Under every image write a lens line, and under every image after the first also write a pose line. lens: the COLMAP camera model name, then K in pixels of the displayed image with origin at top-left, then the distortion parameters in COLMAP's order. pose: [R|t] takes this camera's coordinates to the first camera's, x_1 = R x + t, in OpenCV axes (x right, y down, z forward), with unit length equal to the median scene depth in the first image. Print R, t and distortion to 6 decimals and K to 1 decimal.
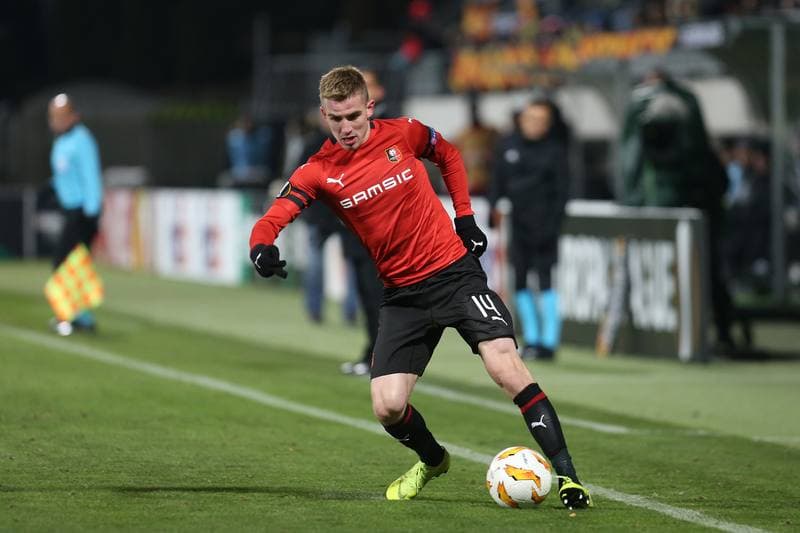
lens RADIAL K [[5679.3, 0, 400.0], [0, 5679.3, 266.5], [0, 0, 1]] dist [0.092146, -19.452711]
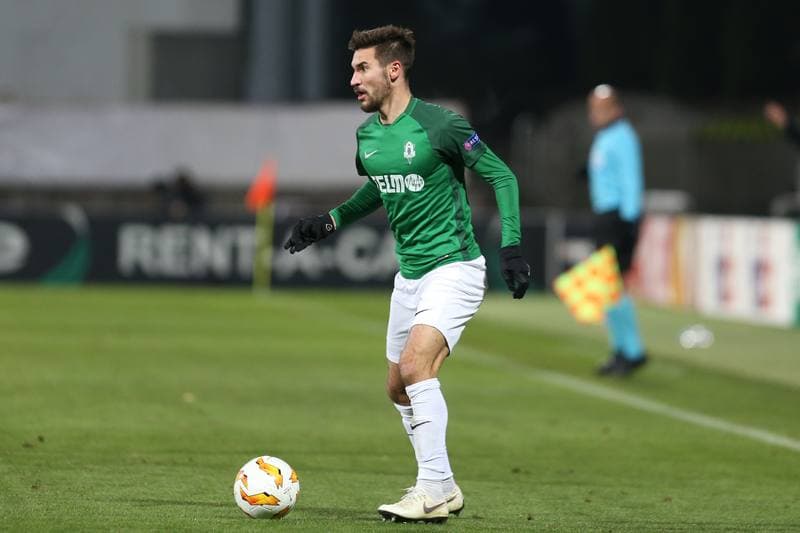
lens RADIAL K [[5679.3, 0, 400.0], [0, 5679.3, 266.5], [0, 0, 1]] dist [0.092146, -19.452711]
pose [[0.995922, 0.006950, -0.089945, -0.010203], [-0.007952, 0.999910, -0.010789, 0.004007], [0.089862, 0.011461, 0.995888, 0.125923]]
